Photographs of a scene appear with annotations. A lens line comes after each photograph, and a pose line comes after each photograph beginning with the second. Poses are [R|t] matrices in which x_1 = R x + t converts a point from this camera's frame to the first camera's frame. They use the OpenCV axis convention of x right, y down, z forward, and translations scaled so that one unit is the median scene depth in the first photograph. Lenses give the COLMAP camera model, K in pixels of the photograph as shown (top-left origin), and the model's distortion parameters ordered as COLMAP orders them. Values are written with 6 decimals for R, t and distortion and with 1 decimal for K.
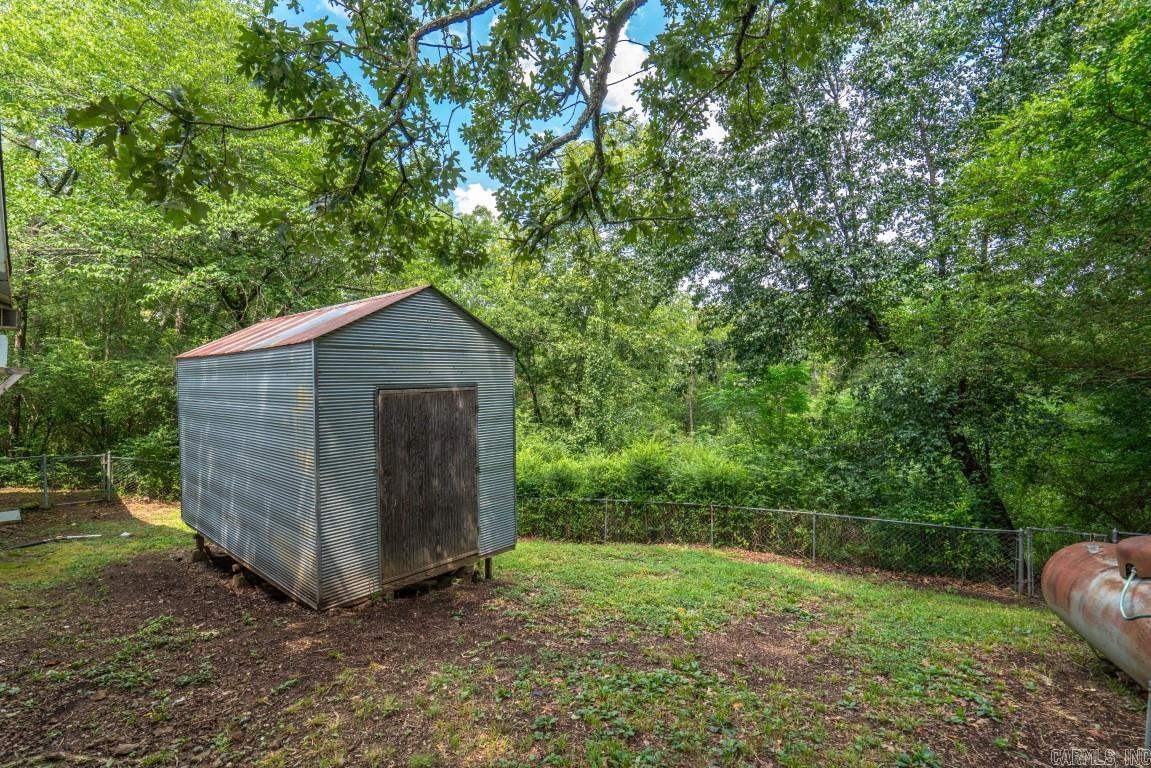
lens RADIAL K [[523.8, 0, 573.5], [0, 523.8, 386.7], [0, 0, 1]] dist [-0.002017, 0.000490]
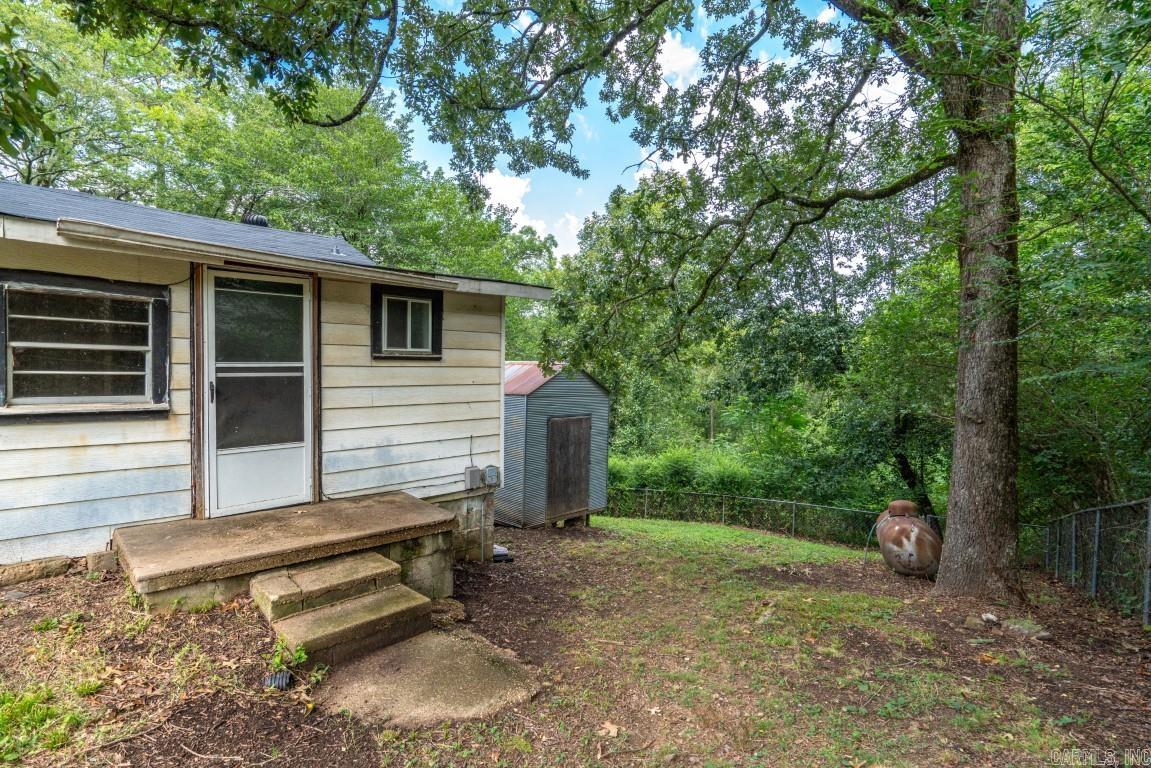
lens RADIAL K [[523.8, 0, 580.5], [0, 523.8, 381.4], [0, 0, 1]] dist [-0.002017, 0.000490]
pose [[0.998930, 0.037928, -0.026476, -0.092239], [-0.038139, 0.999244, -0.007503, -0.052422], [0.026171, 0.008505, 0.999621, -0.403526]]
